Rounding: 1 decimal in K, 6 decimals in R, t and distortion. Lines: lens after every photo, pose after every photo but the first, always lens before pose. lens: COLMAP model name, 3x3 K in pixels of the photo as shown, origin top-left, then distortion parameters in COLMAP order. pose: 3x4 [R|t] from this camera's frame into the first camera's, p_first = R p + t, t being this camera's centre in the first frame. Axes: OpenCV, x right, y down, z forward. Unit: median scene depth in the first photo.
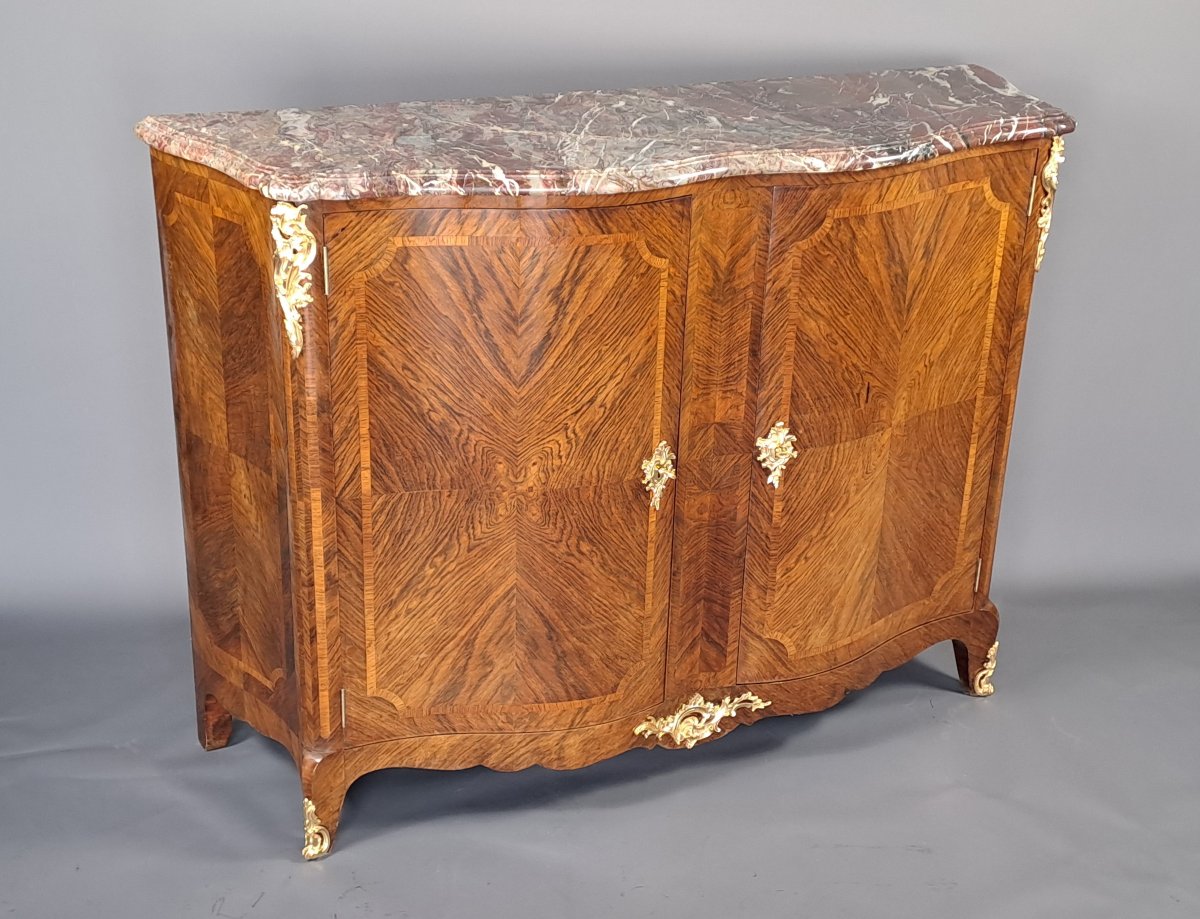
lens RADIAL K [[1618.0, 0, 598.2], [0, 1618.0, 429.7], [0, 0, 1]] dist [0.126838, 0.050271]
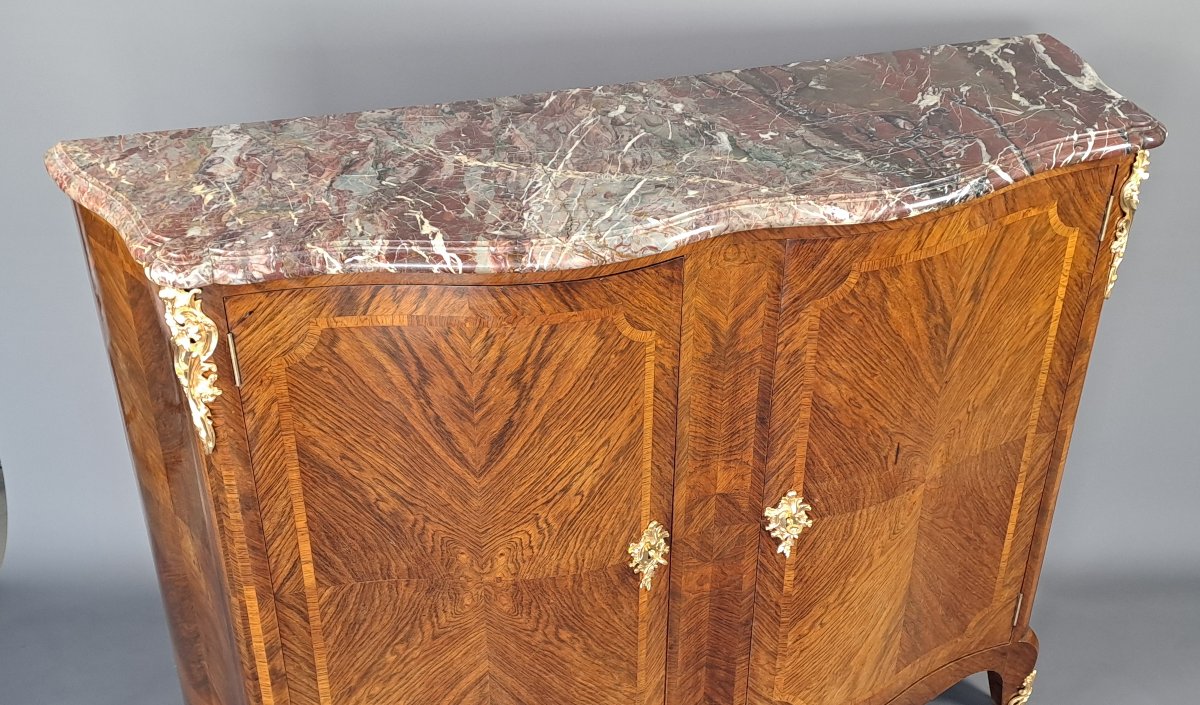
lens RADIAL K [[1306.9, 0, 599.9], [0, 1306.9, 413.8], [0, 0, 1]] dist [0.165092, -0.297456]
pose [[0.996517, 0.020488, -0.080838, 0.067785], [-0.008126, 0.988593, 0.150390, -0.158035], [0.082998, -0.149209, 0.985316, 0.312990]]
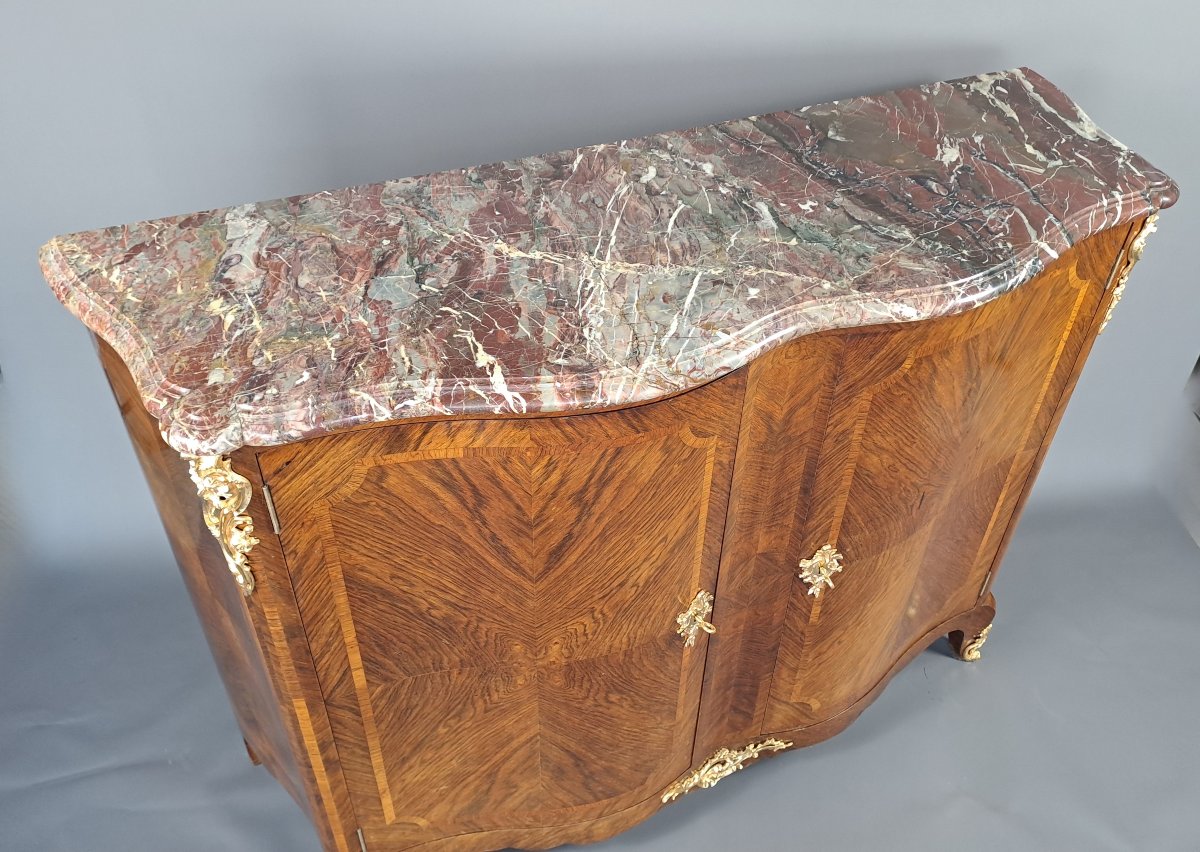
lens RADIAL K [[961.1, 0, 622.5], [0, 961.1, 368.6], [0, 0, 1]] dist [0.159259, -0.285960]
pose [[0.999817, -0.008776, 0.016970, -0.011191], [0.004007, 0.964818, 0.262890, -0.253511], [-0.018680, -0.262774, 0.964677, 0.525401]]
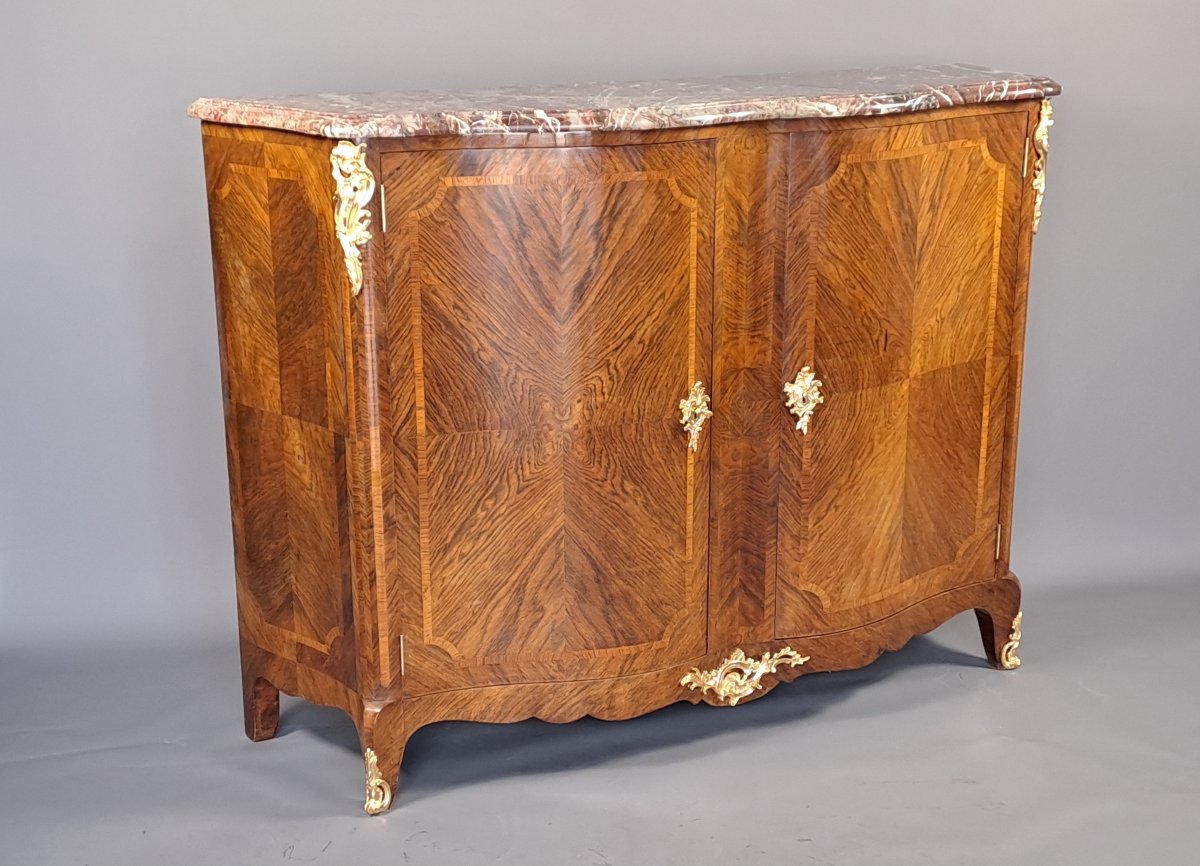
lens RADIAL K [[1738.2, 0, 579.1], [0, 1738.2, 480.1], [0, 0, 1]] dist [0.120595, 0.113648]
pose [[0.998434, -0.047295, 0.029879, -0.074111], [0.050376, 0.992368, -0.112554, 0.195136], [-0.024328, 0.113883, 0.993196, -0.110905]]
